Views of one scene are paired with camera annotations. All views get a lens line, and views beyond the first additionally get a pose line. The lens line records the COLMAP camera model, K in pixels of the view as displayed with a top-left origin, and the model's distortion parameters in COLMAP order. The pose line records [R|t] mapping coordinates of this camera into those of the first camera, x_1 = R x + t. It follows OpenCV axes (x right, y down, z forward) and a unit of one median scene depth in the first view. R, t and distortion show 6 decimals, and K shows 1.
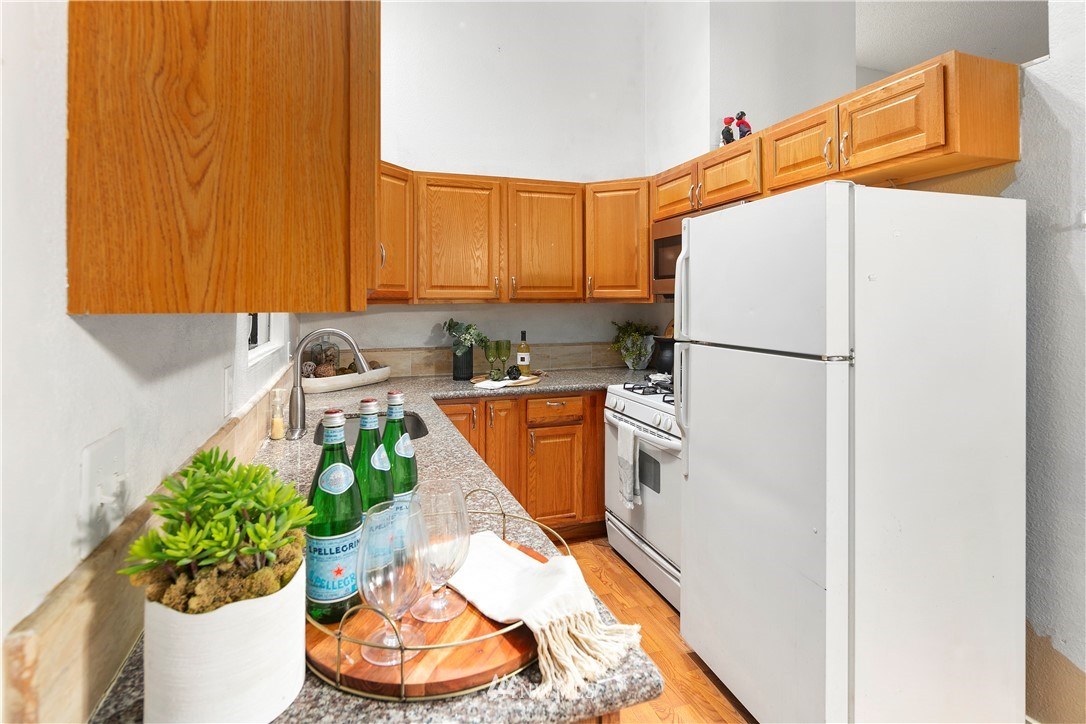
lens RADIAL K [[526.5, 0, 543.3], [0, 526.5, 297.3], [0, 0, 1]] dist [0.002377, -0.004294]
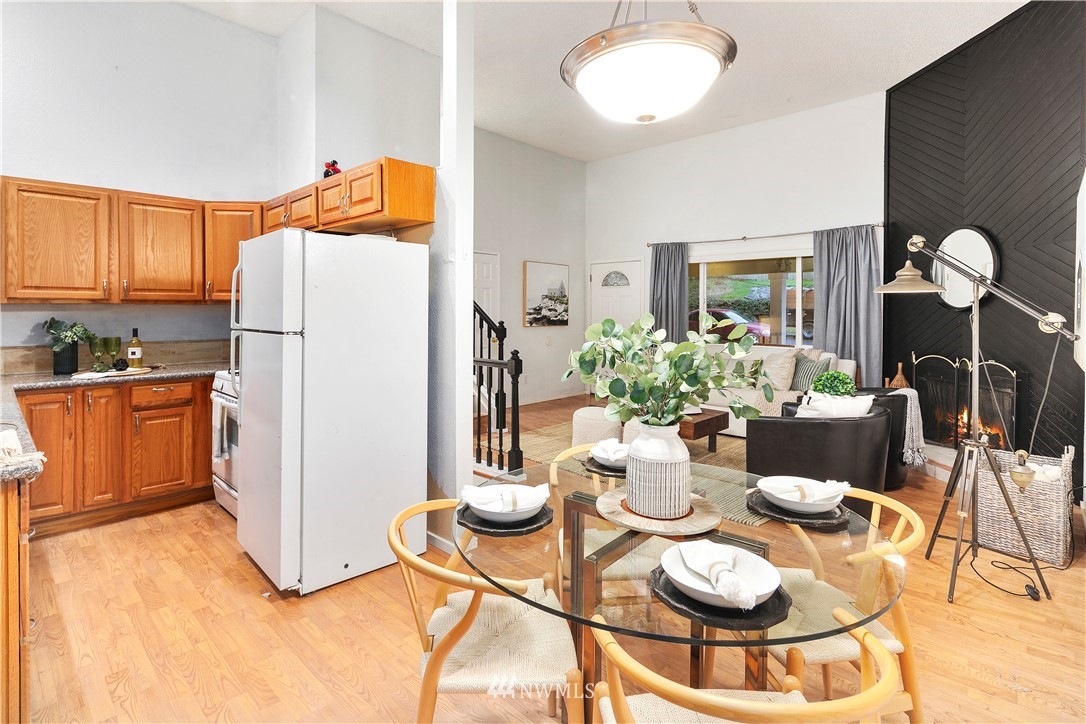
lens RADIAL K [[526.5, 0, 539.5], [0, 526.5, 313.1], [0, 0, 1]] dist [0.002377, -0.004294]
pose [[0.893365, 0.001335, 0.449331, 0.246058], [-0.007559, 0.999899, 0.012057, 0.012025], [-0.449269, -0.014167, 0.893284, -0.421257]]
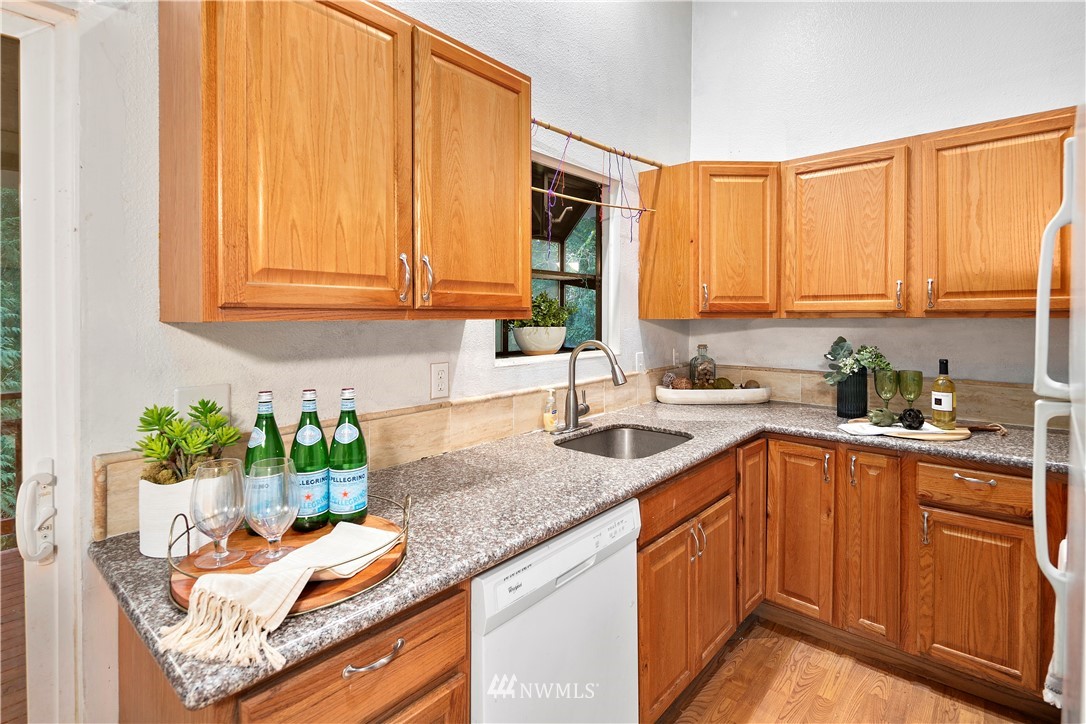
lens RADIAL K [[526.5, 0, 534.3], [0, 526.5, 318.2], [0, 0, 1]] dist [0.002377, -0.004294]
pose [[0.484332, 0.005806, -0.874865, 0.315008], [0.006708, 0.999924, 0.010349, 0.001430], [0.874859, -0.010881, 0.484256, 0.245648]]
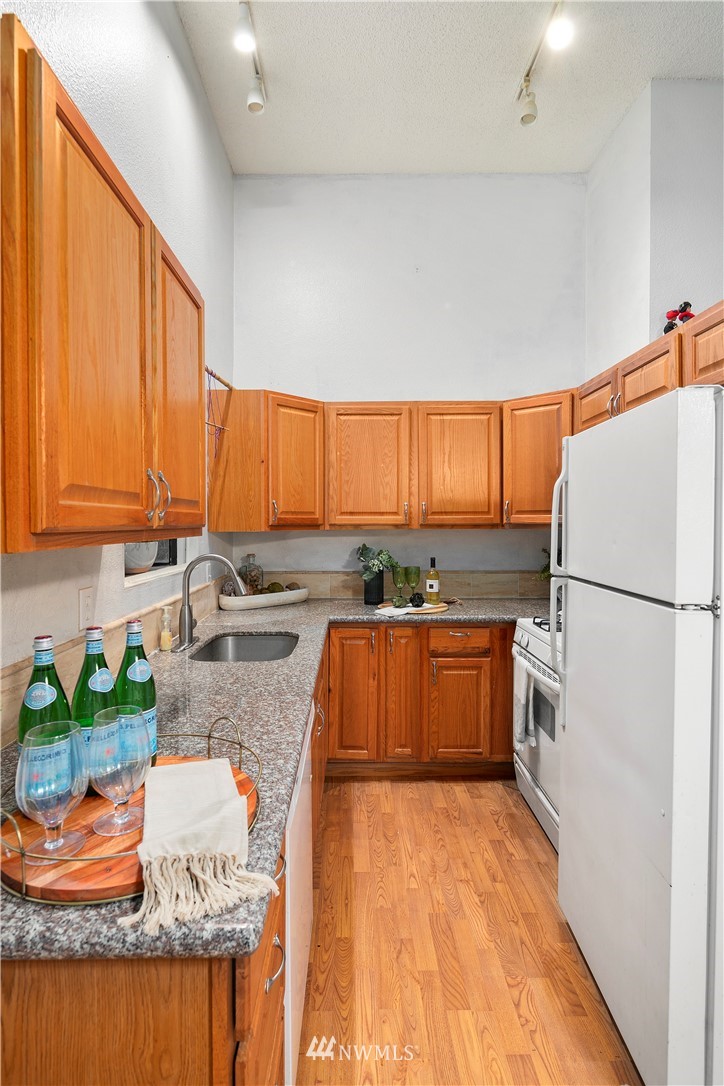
lens RADIAL K [[526.5, 0, 362.3], [0, 526.5, 527.7], [0, 0, 1]] dist [0.002377, -0.004294]
pose [[0.947545, 0.003739, -0.319600, 0.161920], [0.002378, 0.999821, 0.018747, -0.010858], [0.319613, -0.018524, 0.947367, 0.035786]]
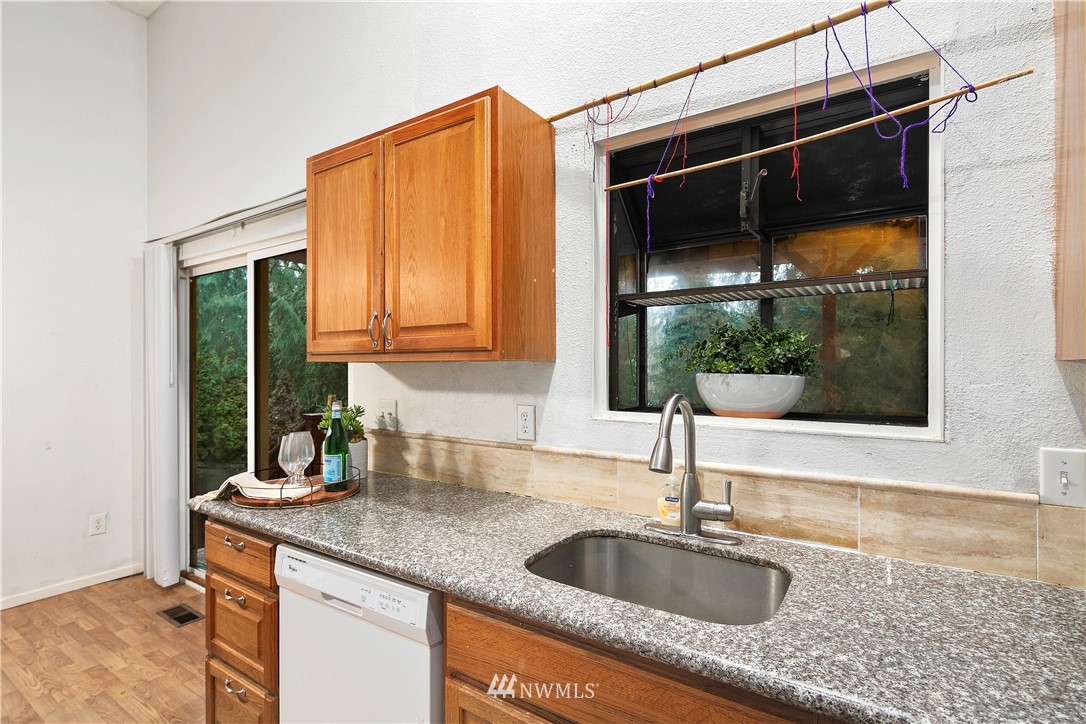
lens RADIAL K [[526.5, 0, 534.6], [0, 526.5, 369.6], [0, 0, 1]] dist [0.002377, -0.004294]
pose [[-0.806284, 0.007549, -0.591480, 0.084673], [0.006175, 0.999971, 0.004345, 0.014897], [0.591496, -0.000149, -0.806308, 0.937182]]
